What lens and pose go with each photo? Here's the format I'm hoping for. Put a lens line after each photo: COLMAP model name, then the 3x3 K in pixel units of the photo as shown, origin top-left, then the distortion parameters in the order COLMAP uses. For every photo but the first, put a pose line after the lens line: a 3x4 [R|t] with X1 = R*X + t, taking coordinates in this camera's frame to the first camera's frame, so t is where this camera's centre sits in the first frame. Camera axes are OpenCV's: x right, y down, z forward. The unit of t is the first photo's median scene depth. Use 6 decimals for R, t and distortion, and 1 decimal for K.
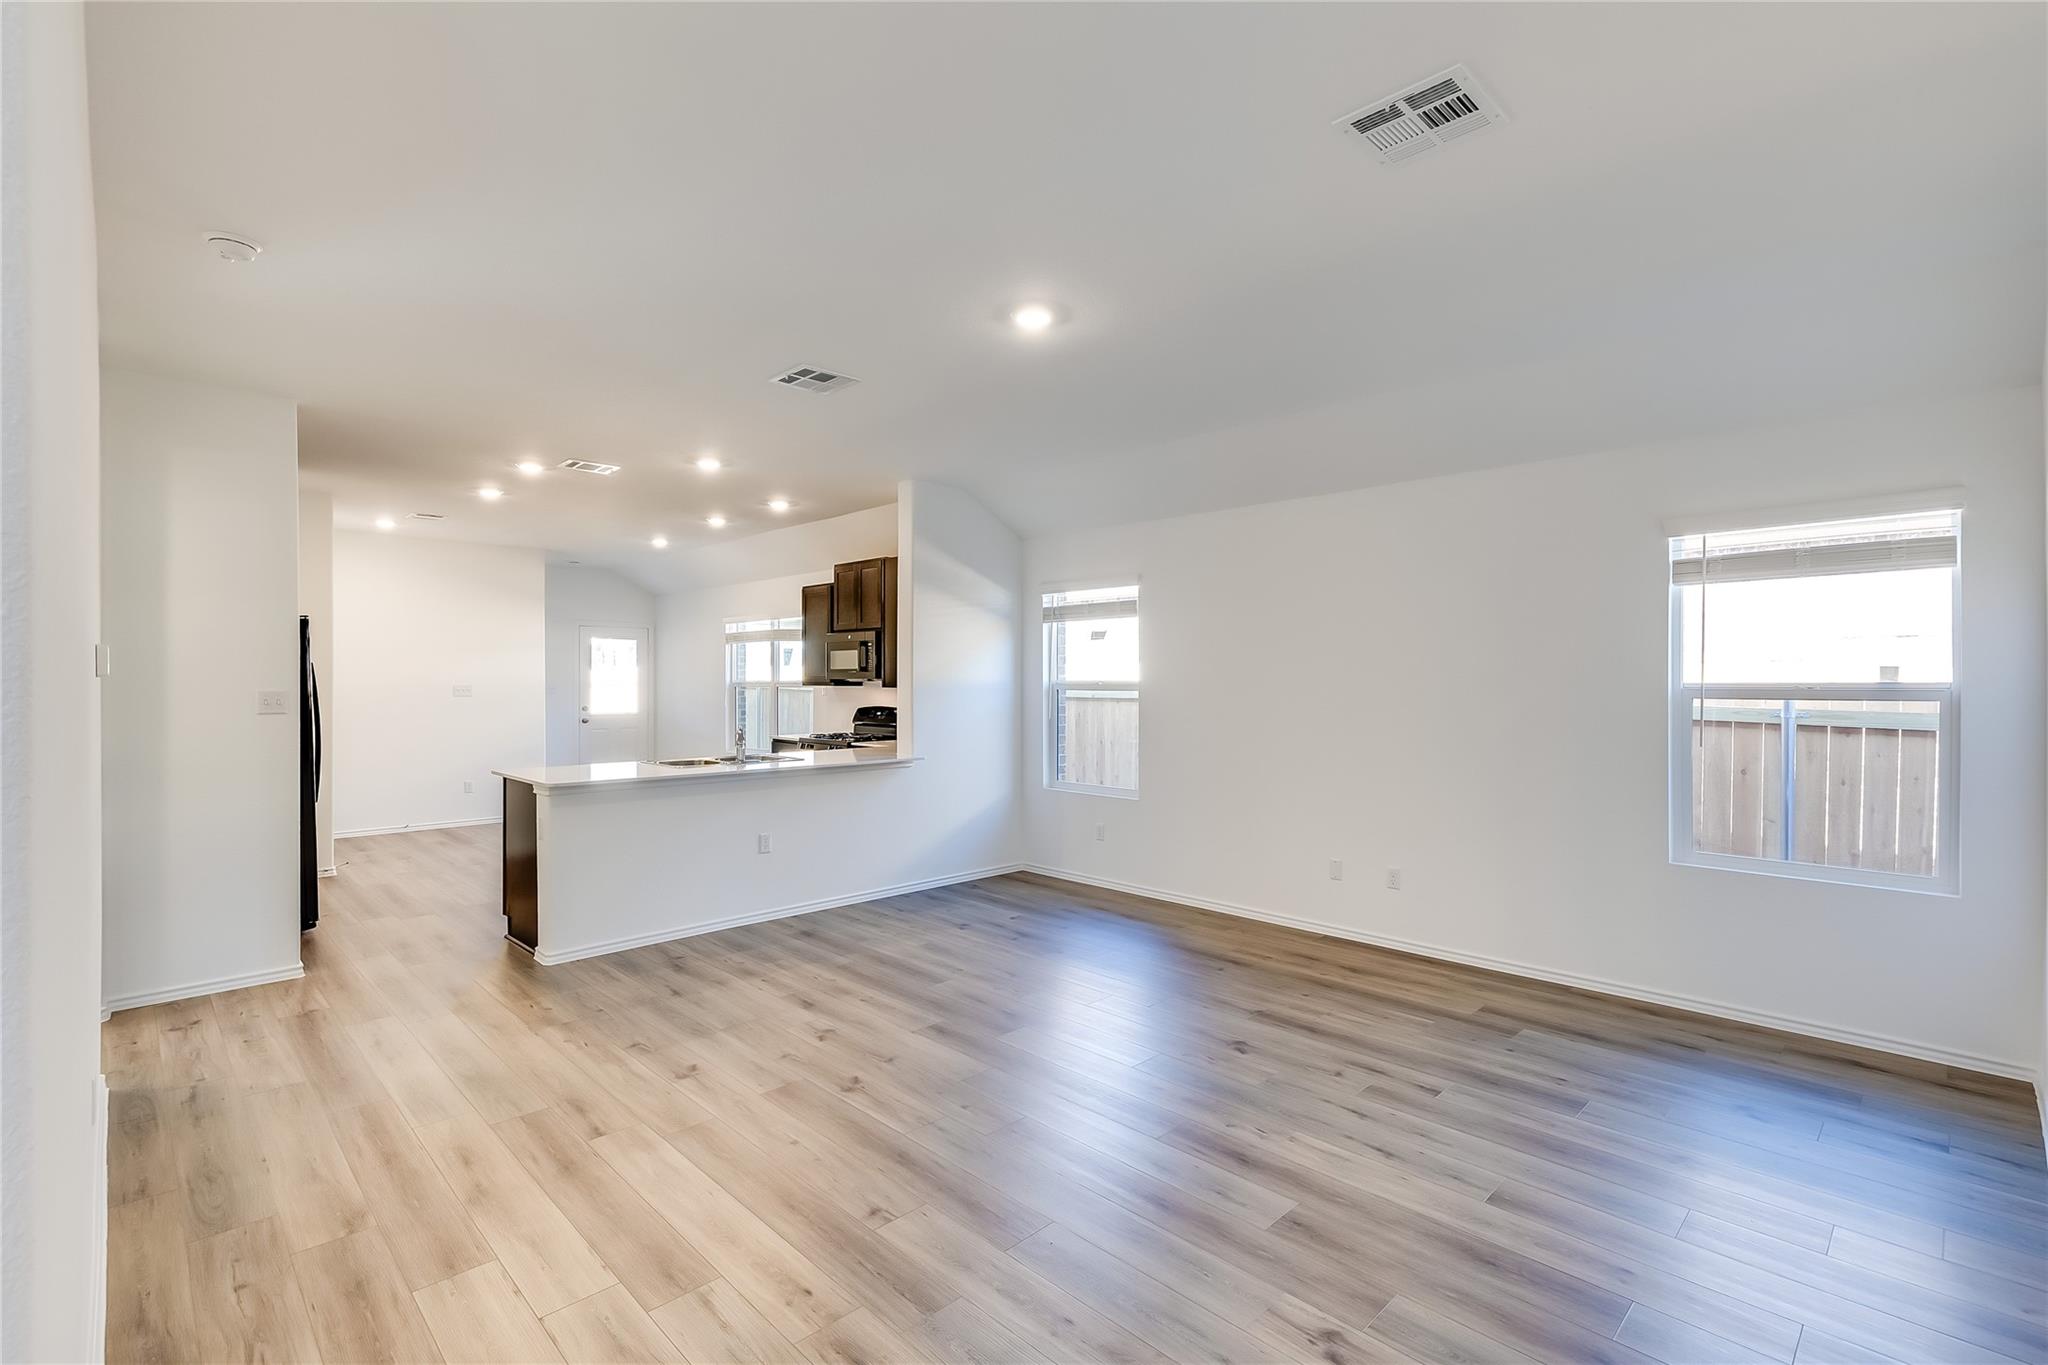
lens RADIAL K [[923.4, 0, 1026.1], [0, 923.4, 685.2], [0, 0, 1]] dist [0.001499, -0.000033]
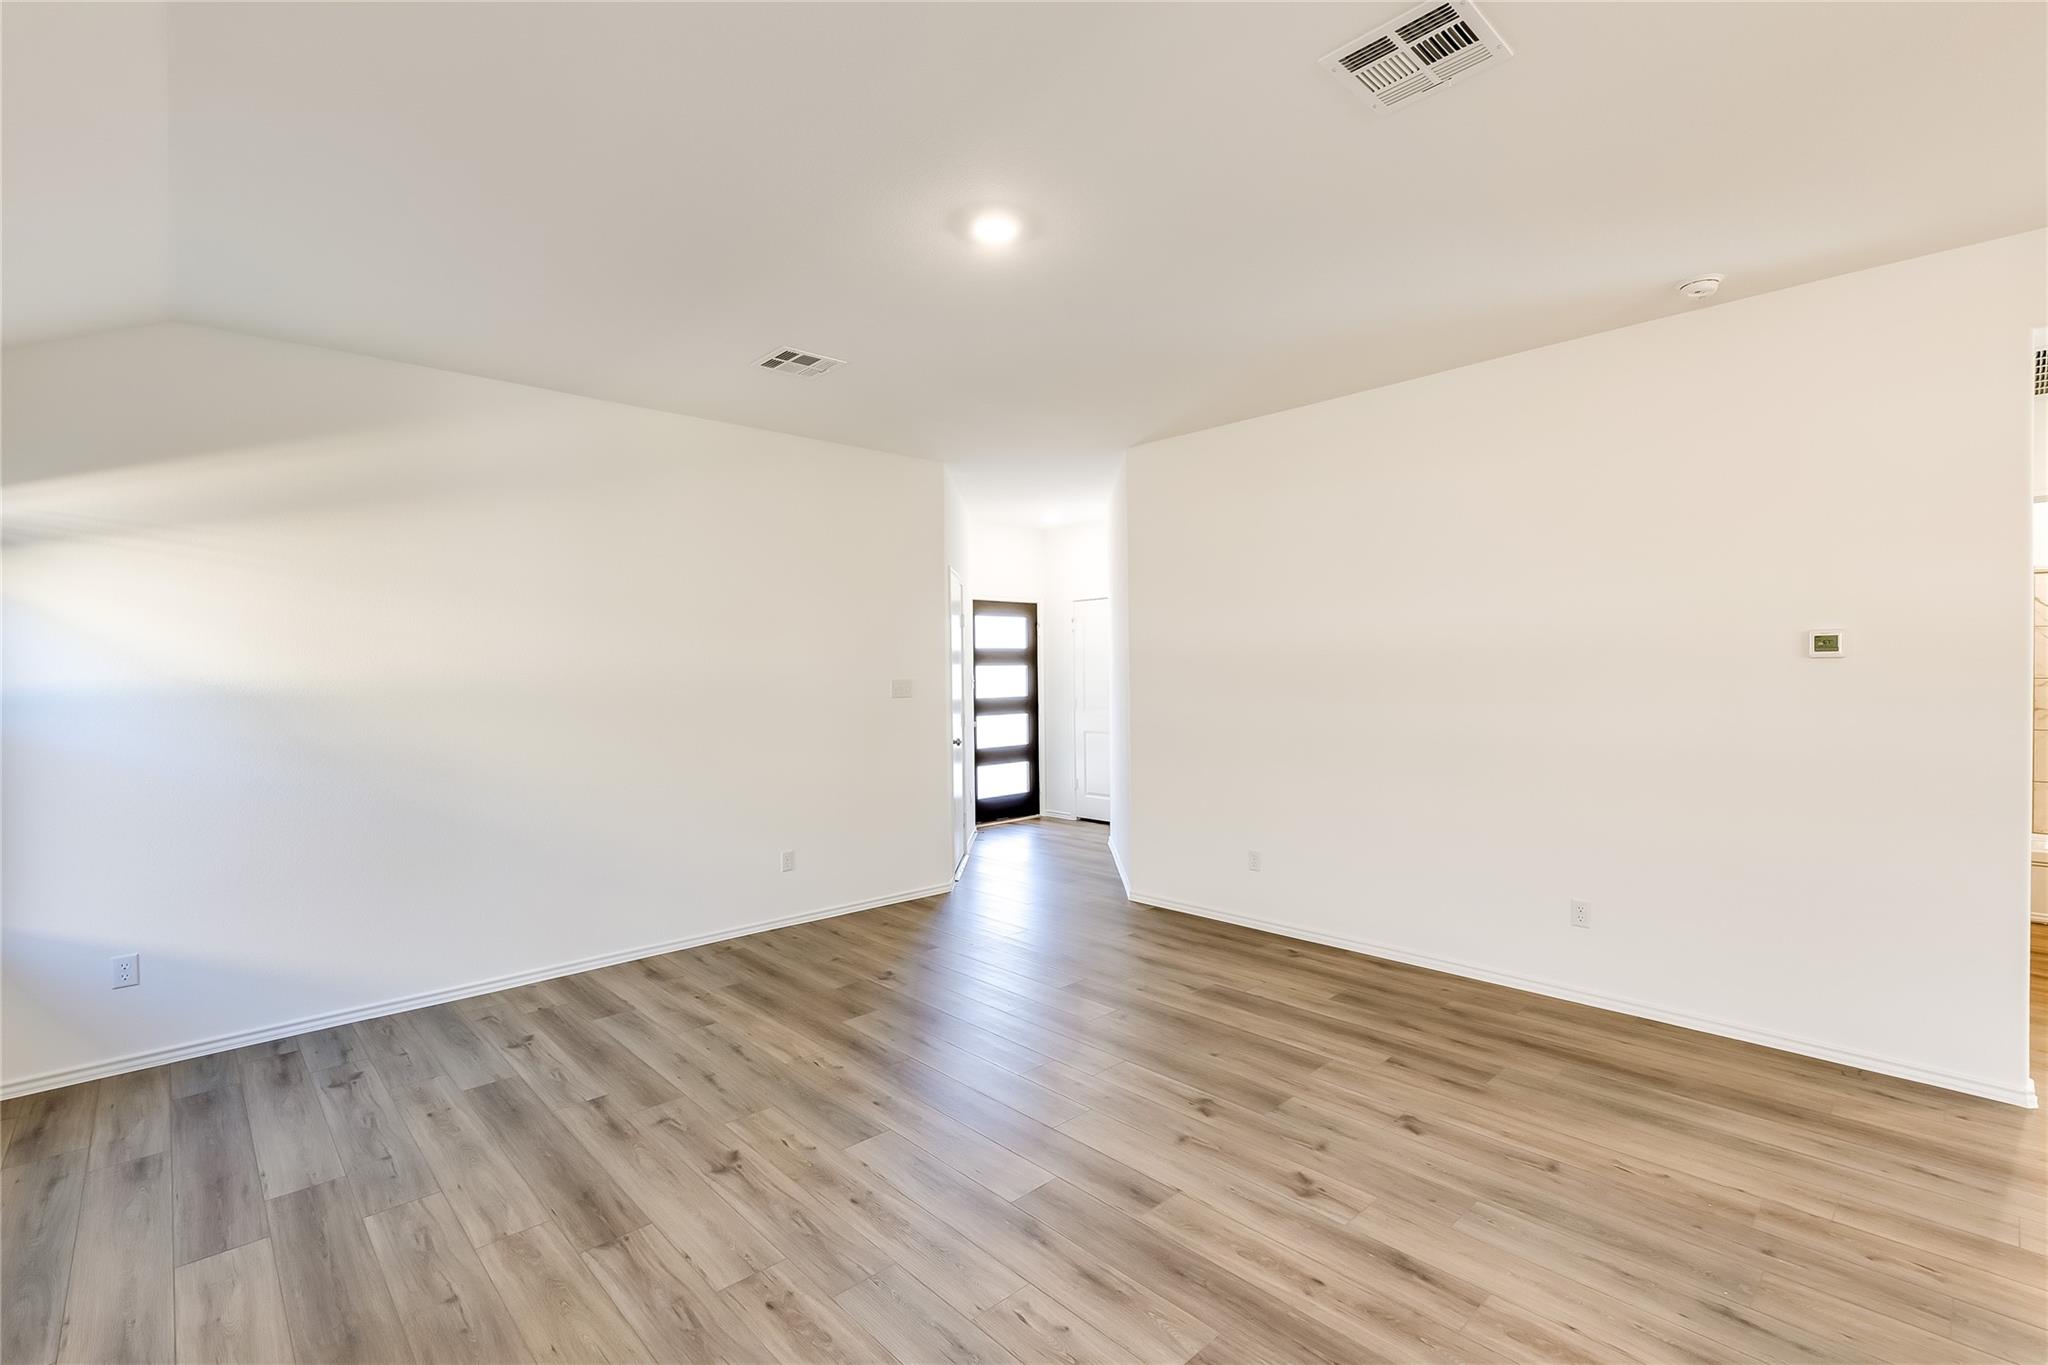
lens RADIAL K [[923.4, 0, 1026.1], [0, 923.4, 685.2], [0, 0, 1]] dist [0.001499, -0.000033]
pose [[-0.999596, 0.012589, 0.025477, -0.019681], [0.013148, 0.999674, 0.021872, -0.005441], [-0.025193, 0.022198, -0.999436, 0.976340]]
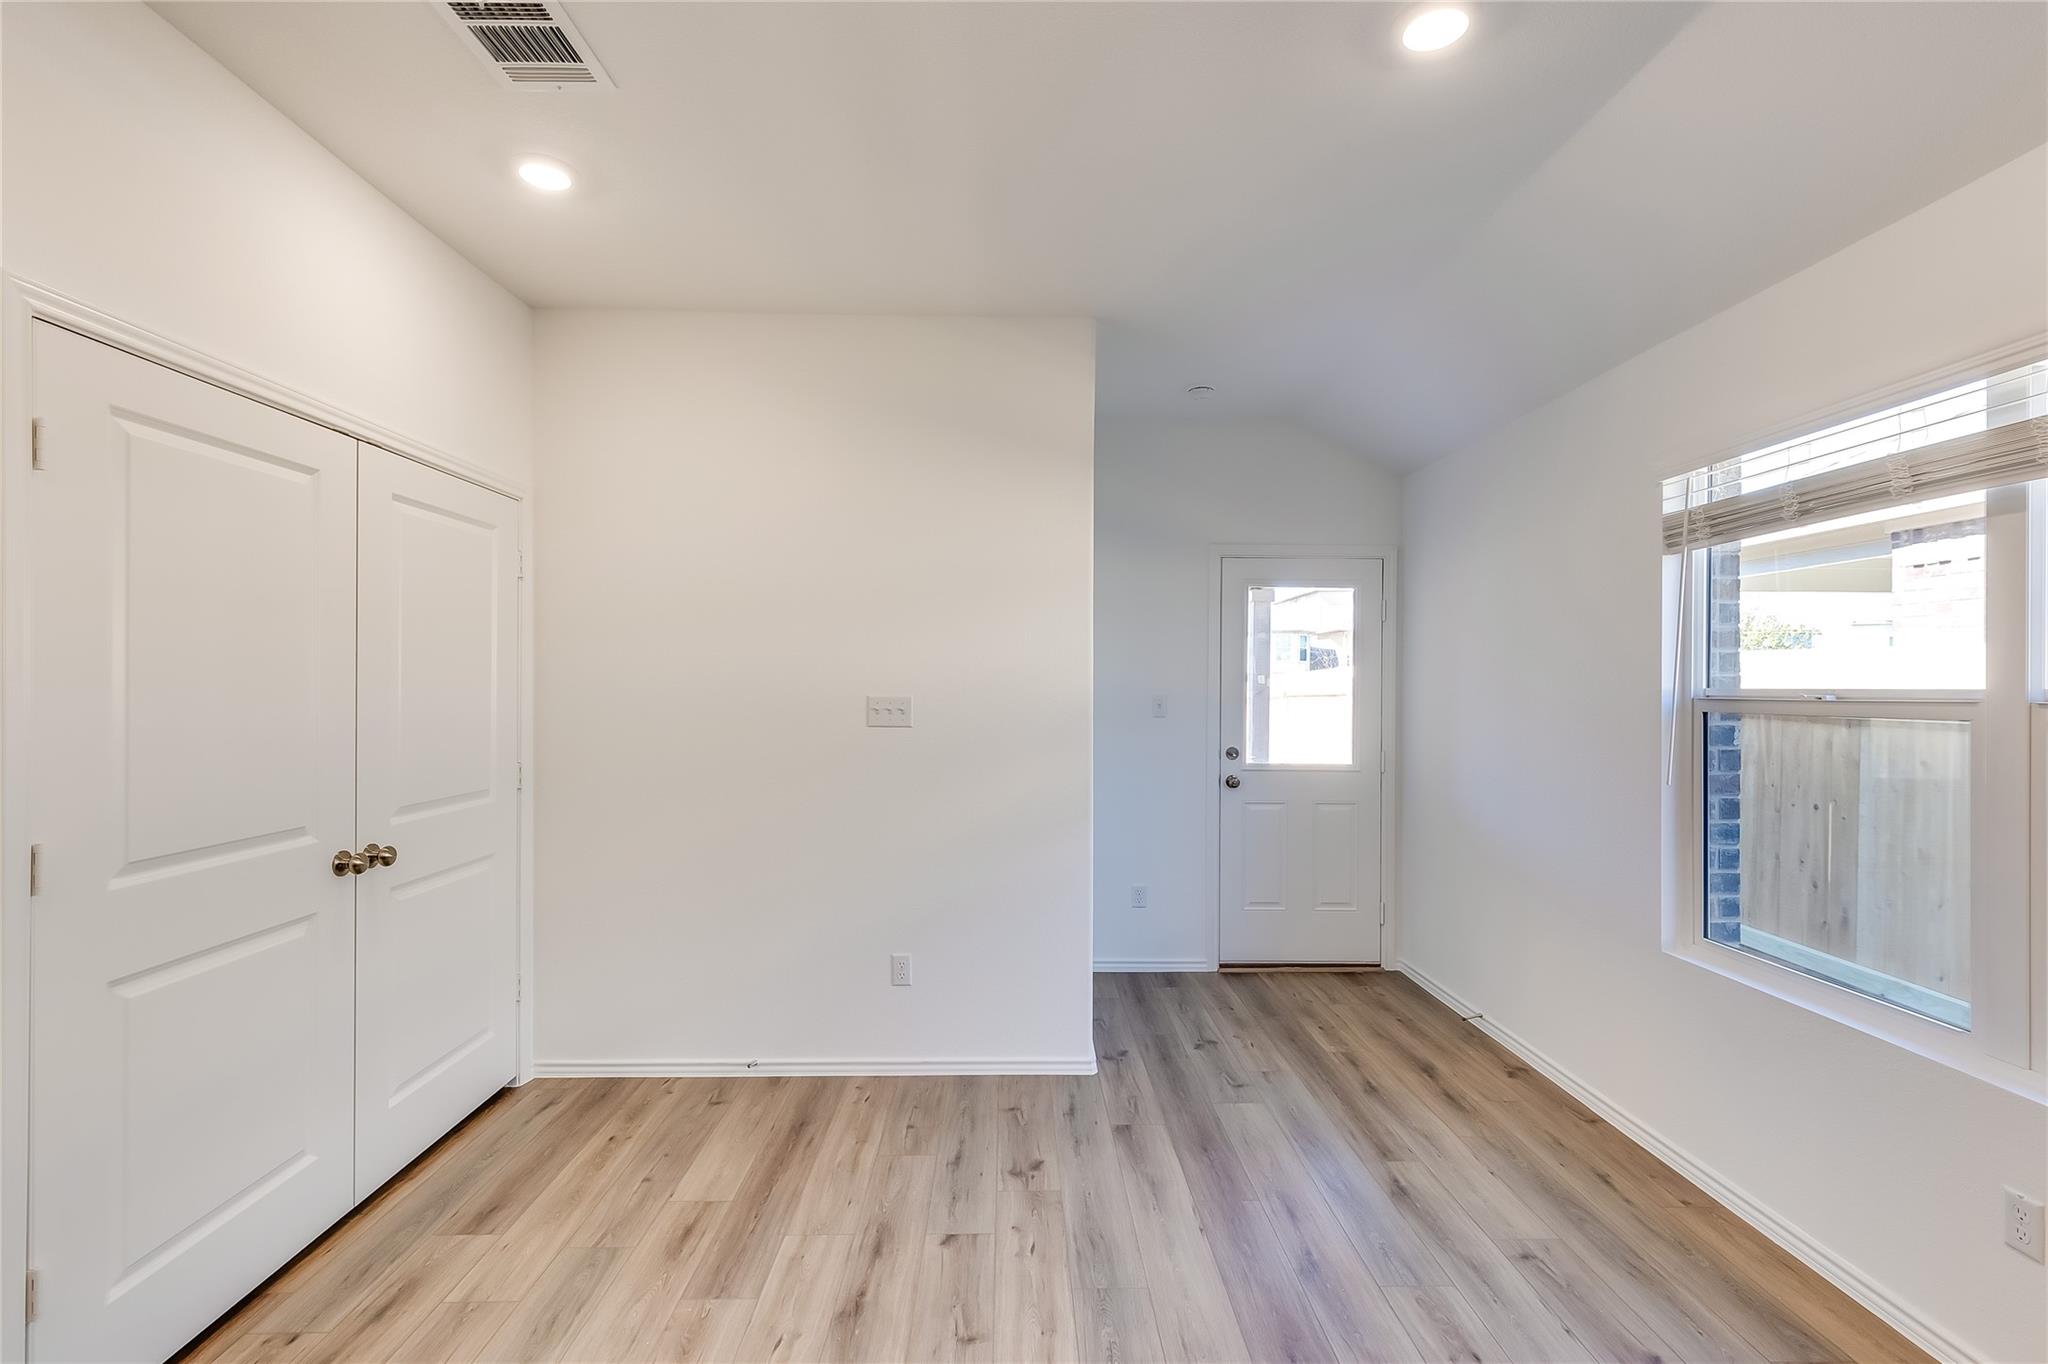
lens RADIAL K [[923.4, 0, 1026.1], [0, 923.4, 684.7], [0, 0, 1]] dist [0.001499, -0.000033]
pose [[0.725564, 0.001805, -0.688152, -0.444205], [-0.006913, 0.999965, -0.004666, -0.005488], [0.688120, 0.008143, 0.725552, 1.092214]]
